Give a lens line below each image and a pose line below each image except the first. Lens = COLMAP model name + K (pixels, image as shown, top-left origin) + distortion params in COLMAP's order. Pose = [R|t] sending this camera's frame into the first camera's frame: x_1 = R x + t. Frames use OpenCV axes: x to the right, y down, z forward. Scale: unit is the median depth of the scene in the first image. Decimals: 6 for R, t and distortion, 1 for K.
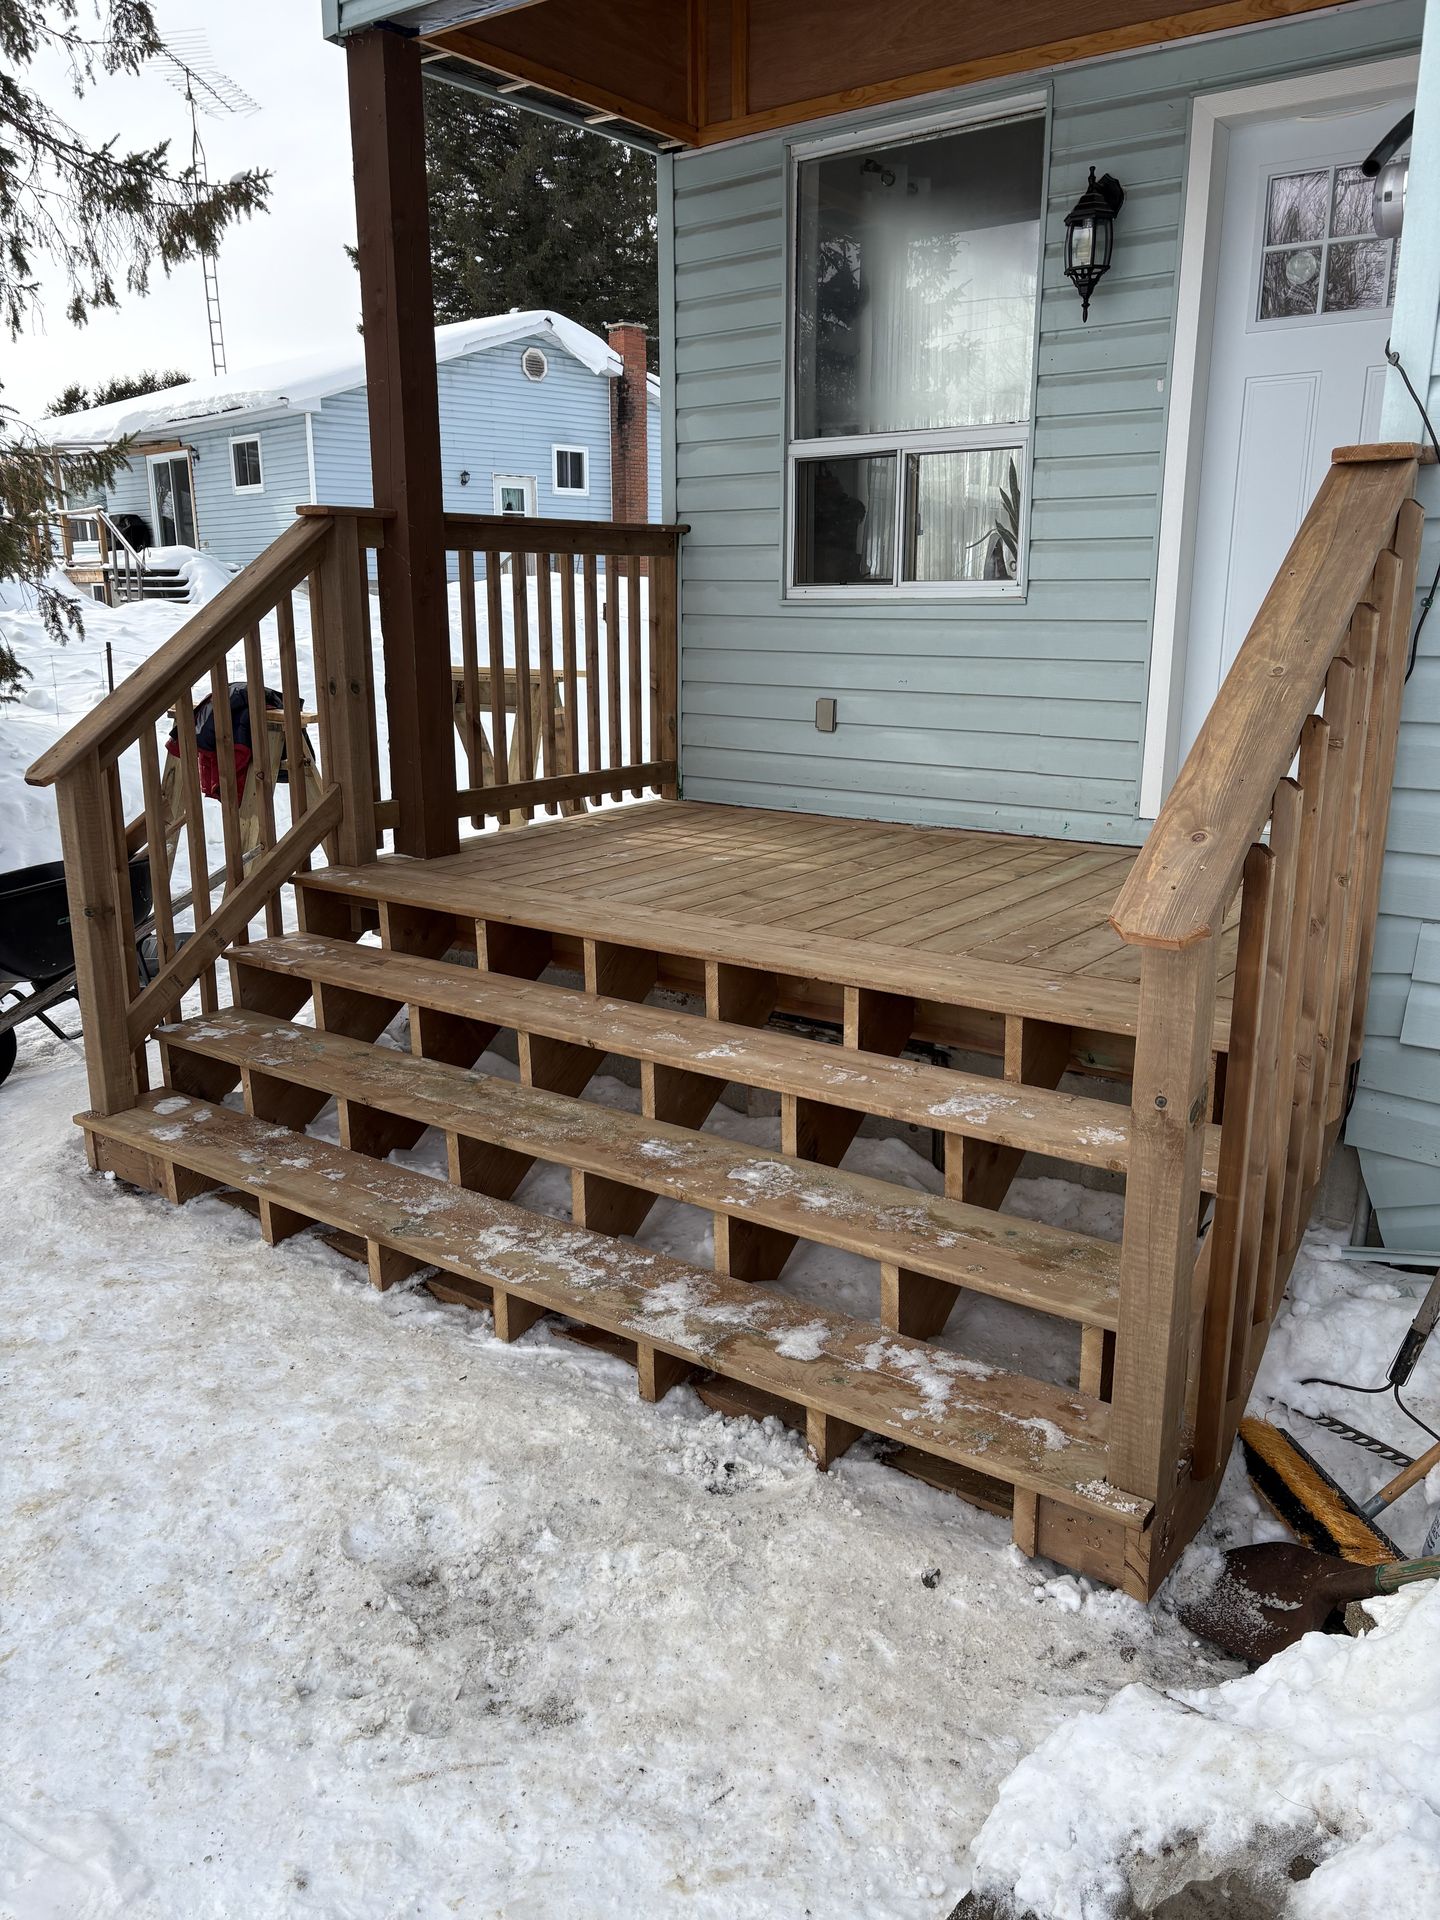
lens RADIAL K [[1452.8, 0, 722.2], [0, 1452.8, 987.0], [0, 0, 1]] dist [0.004865, -0.001155]
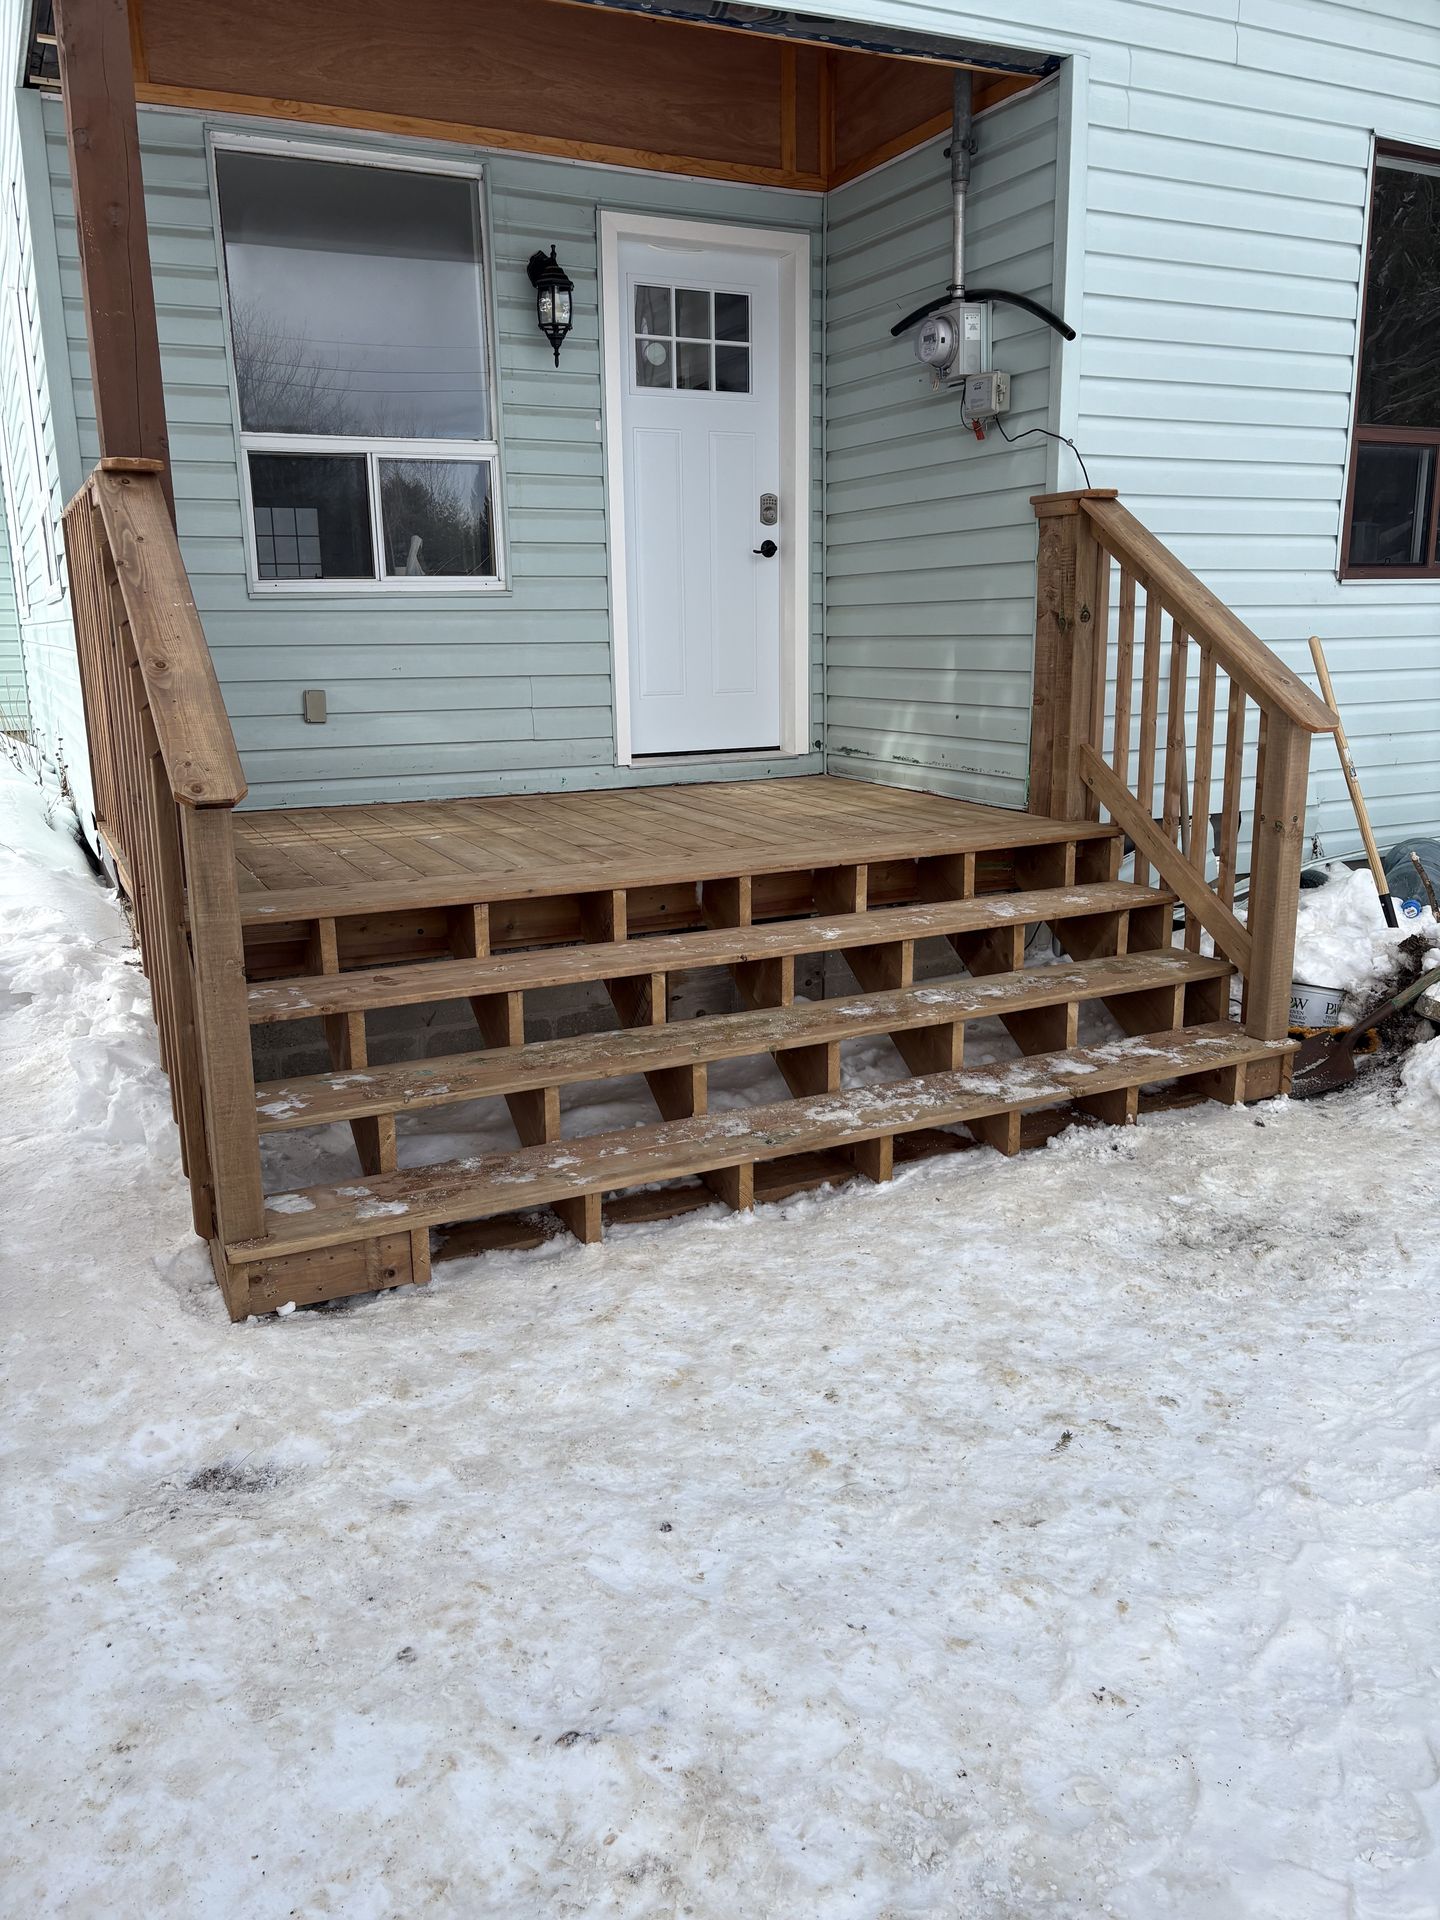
lens RADIAL K [[1452.2, 0, 720.0], [0, 1452.2, 960.0], [0, 0, 1]] dist [0.056368, -0.066051]
pose [[0.445729, -0.209005, 0.870427, -1.118063], [0.245597, 0.963602, 0.105613, -0.087143], [-0.860818, 0.166700, 0.480836, 0.464470]]
